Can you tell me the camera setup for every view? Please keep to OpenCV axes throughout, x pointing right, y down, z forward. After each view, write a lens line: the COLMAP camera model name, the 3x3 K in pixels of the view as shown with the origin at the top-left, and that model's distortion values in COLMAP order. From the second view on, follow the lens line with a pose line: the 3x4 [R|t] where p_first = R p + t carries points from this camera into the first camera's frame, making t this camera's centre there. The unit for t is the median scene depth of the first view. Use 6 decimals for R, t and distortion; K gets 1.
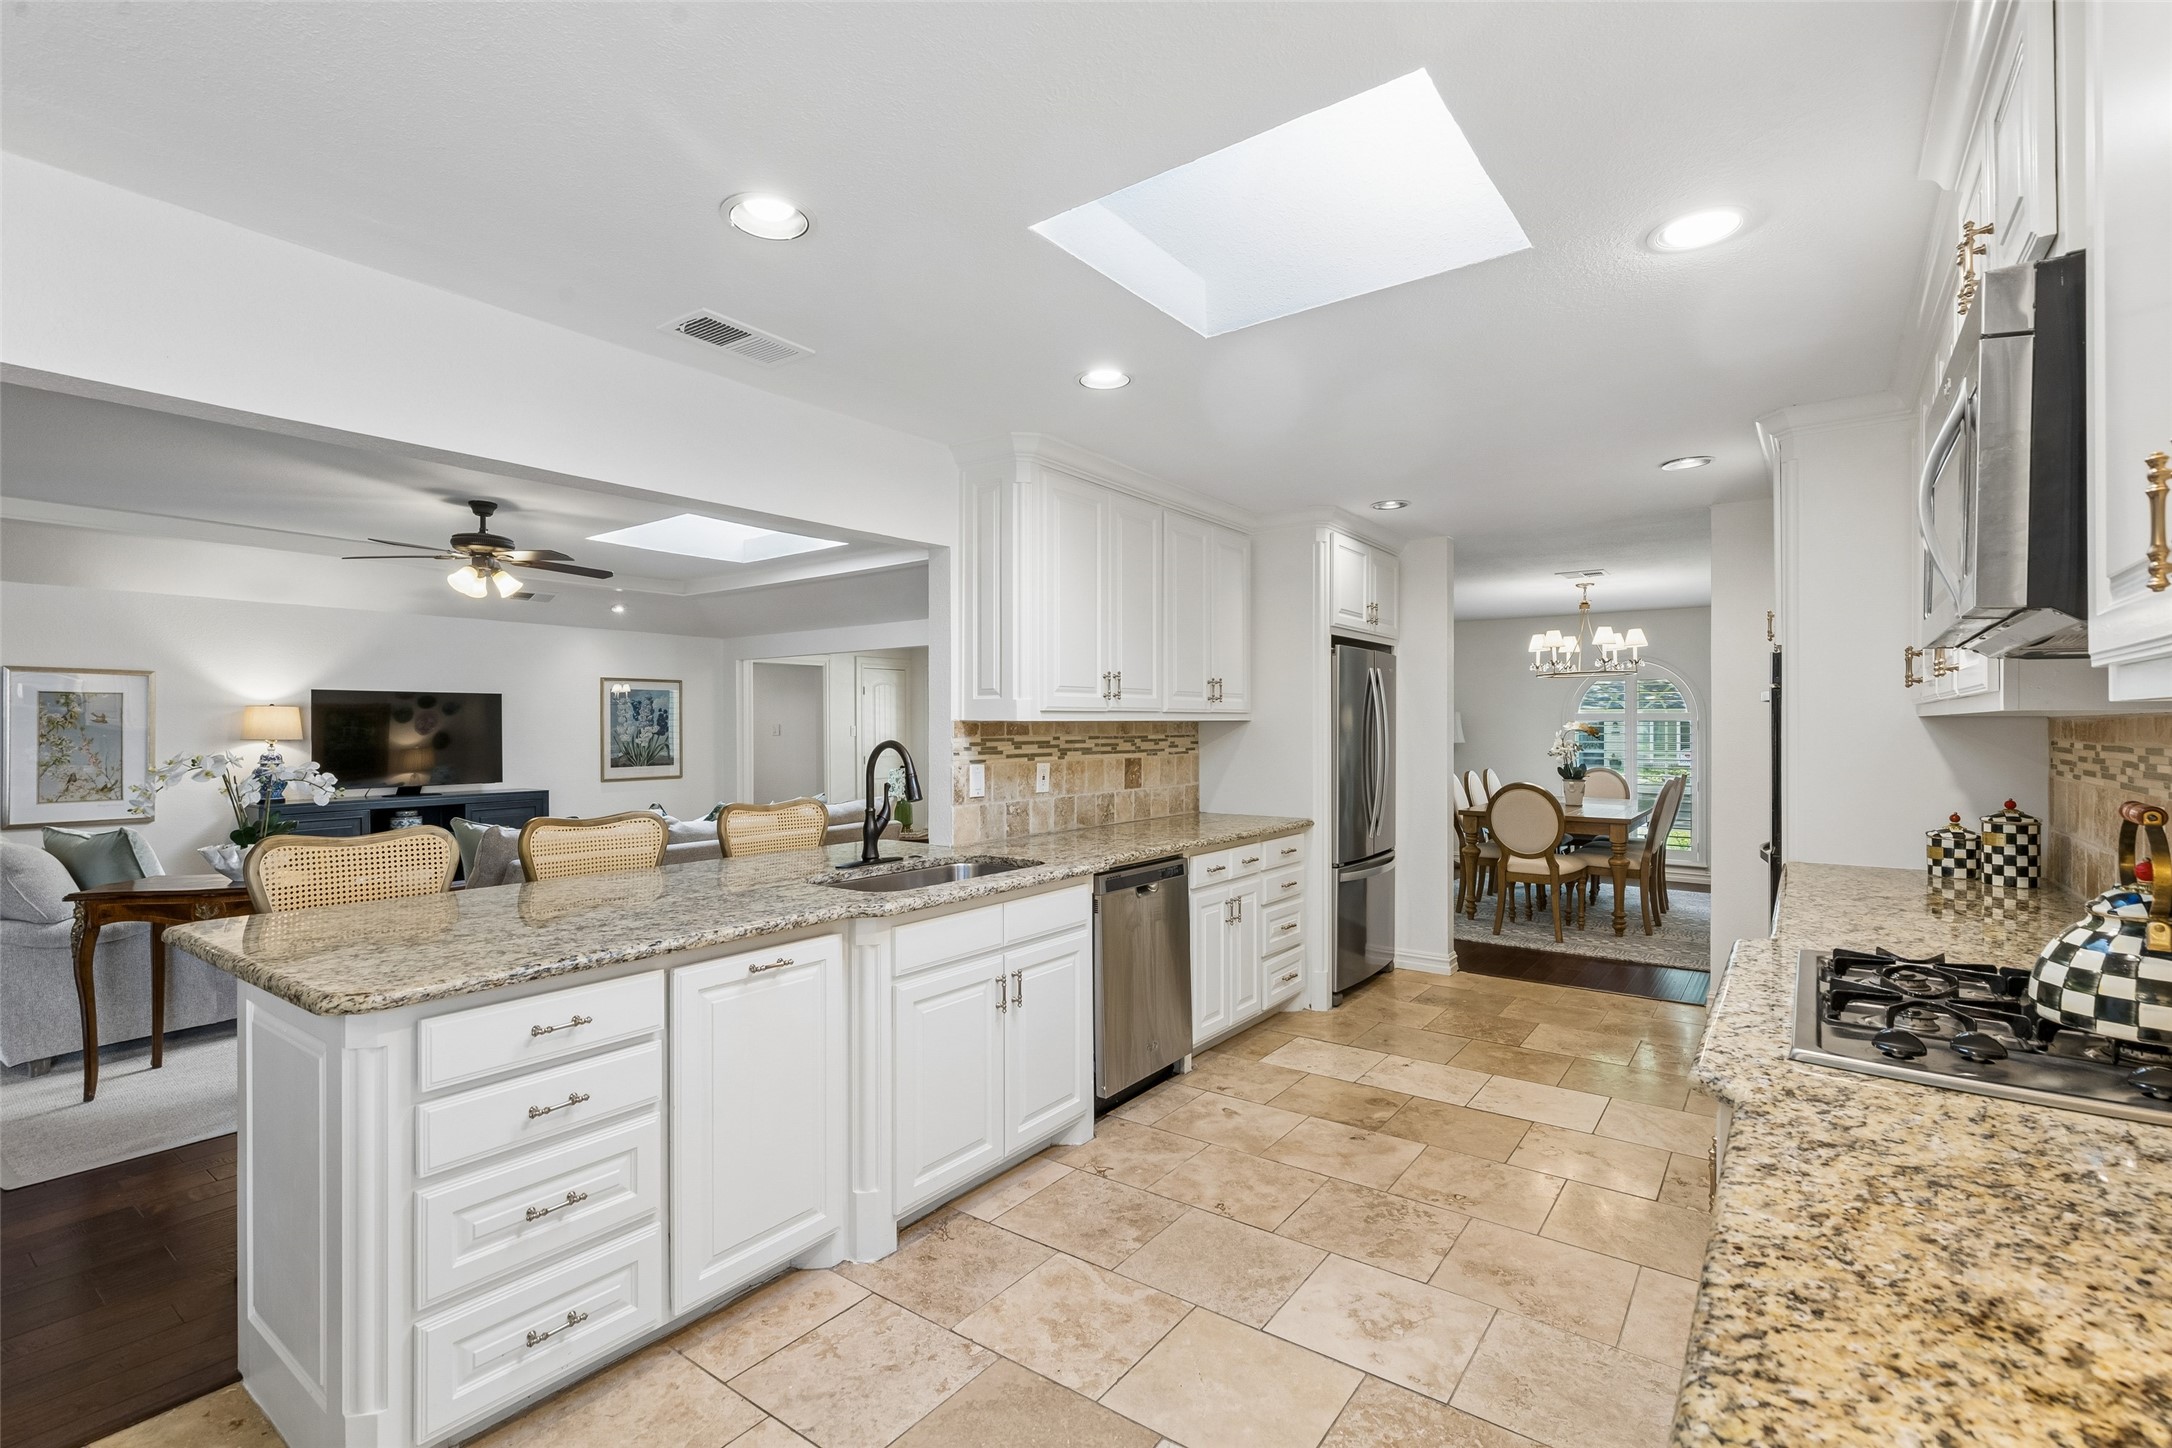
lens RADIAL K [[983.5, 0, 1084.6], [0, 983.5, 726.8], [0, 0, 1]] dist [0.005414, -0.000515]
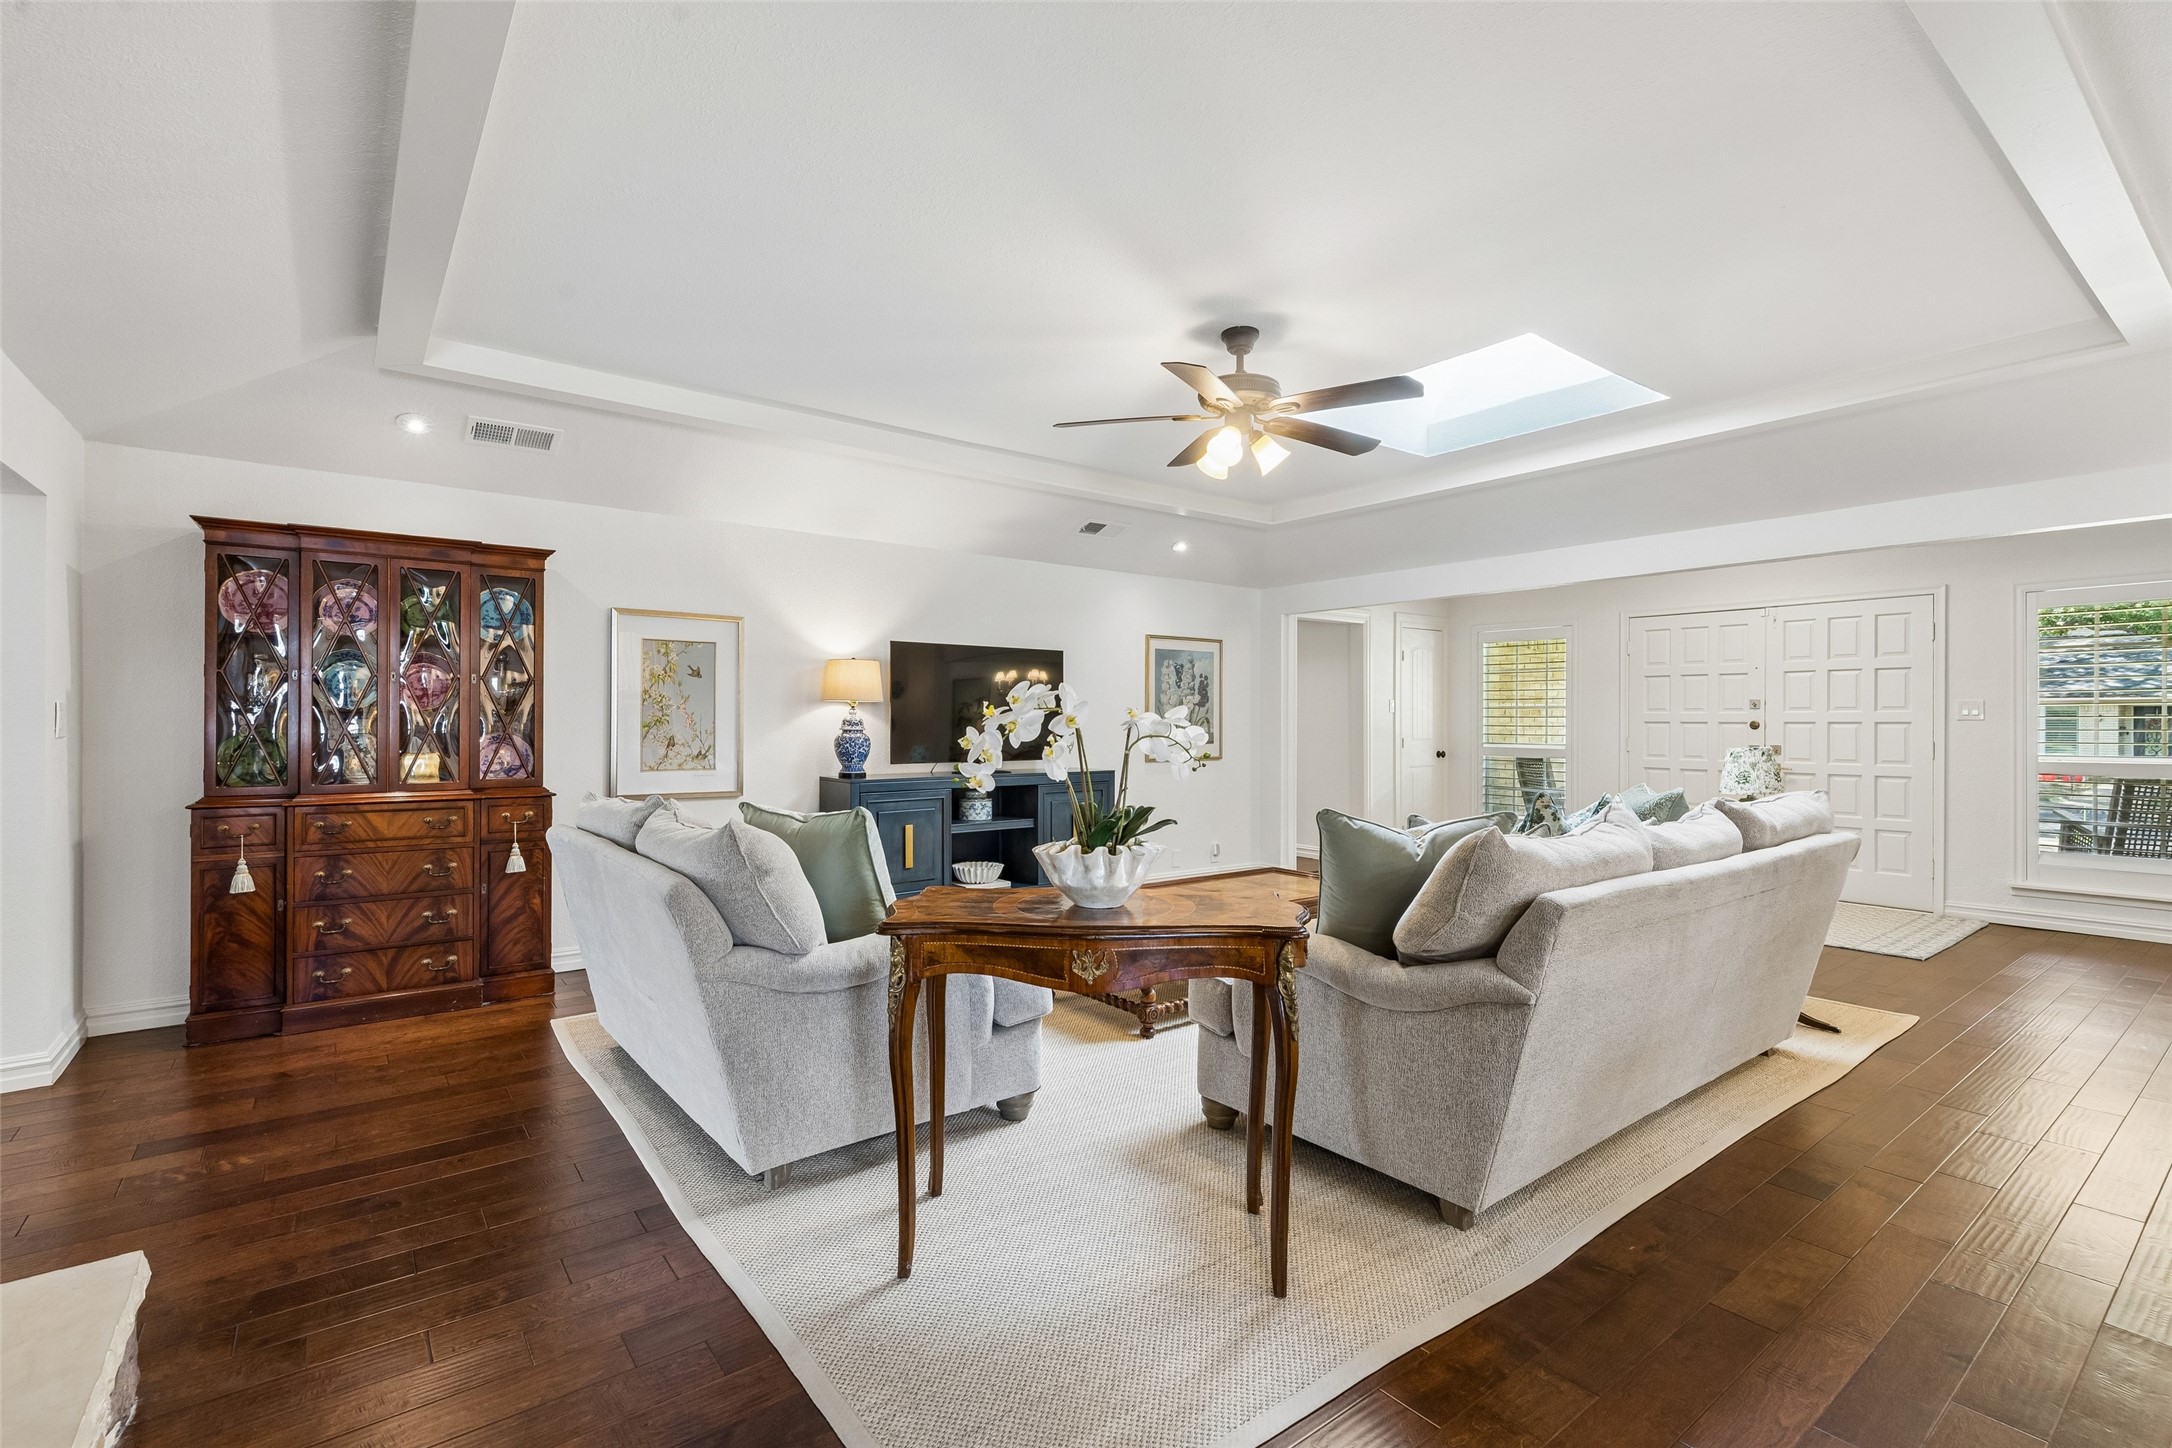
lens RADIAL K [[983.5, 0, 1081.9], [0, 983.5, 725.2], [0, 0, 1]] dist [0.005414, -0.000515]
pose [[0.961364, 0.009198, -0.275126, -0.300006], [-0.007824, 0.999951, 0.006090, 0.019522], [0.275168, -0.003702, 0.961389, 0.188915]]
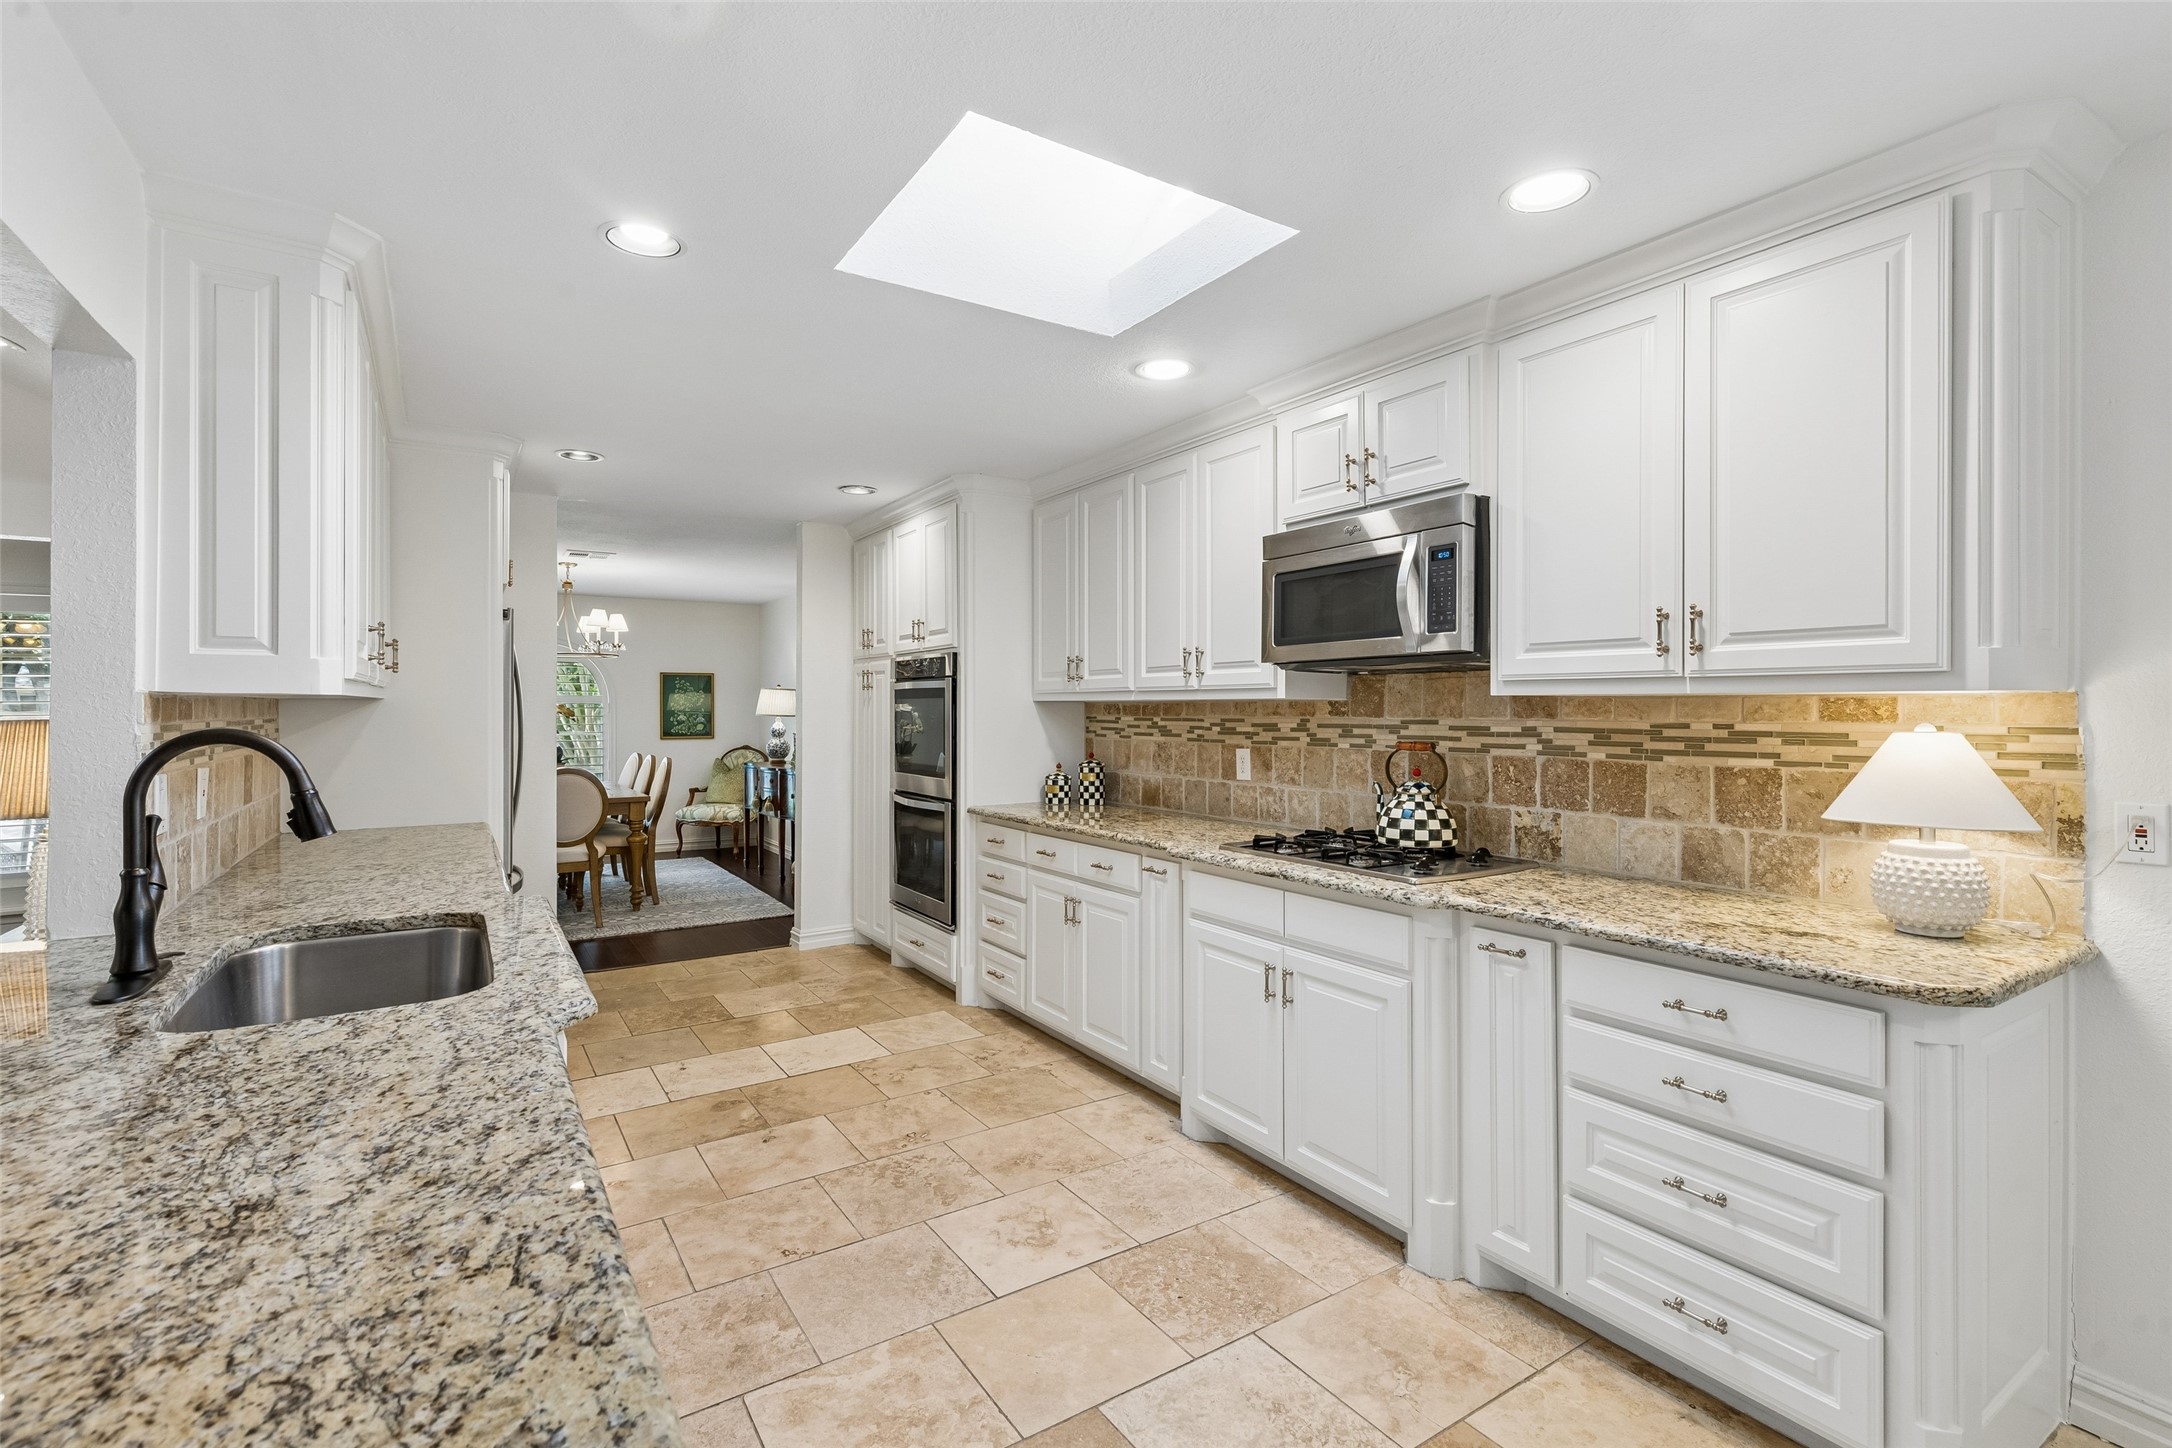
lens RADIAL K [[983.5, 0, 1084.7], [0, 983.5, 707.5], [0, 0, 1]] dist [0.005414, -0.000515]
pose [[0.345990, 0.002660, 0.938234, -0.621525], [-0.000197, 0.999996, -0.002763, 0.004690], [-0.938238, 0.000771, 0.345990, 0.469751]]
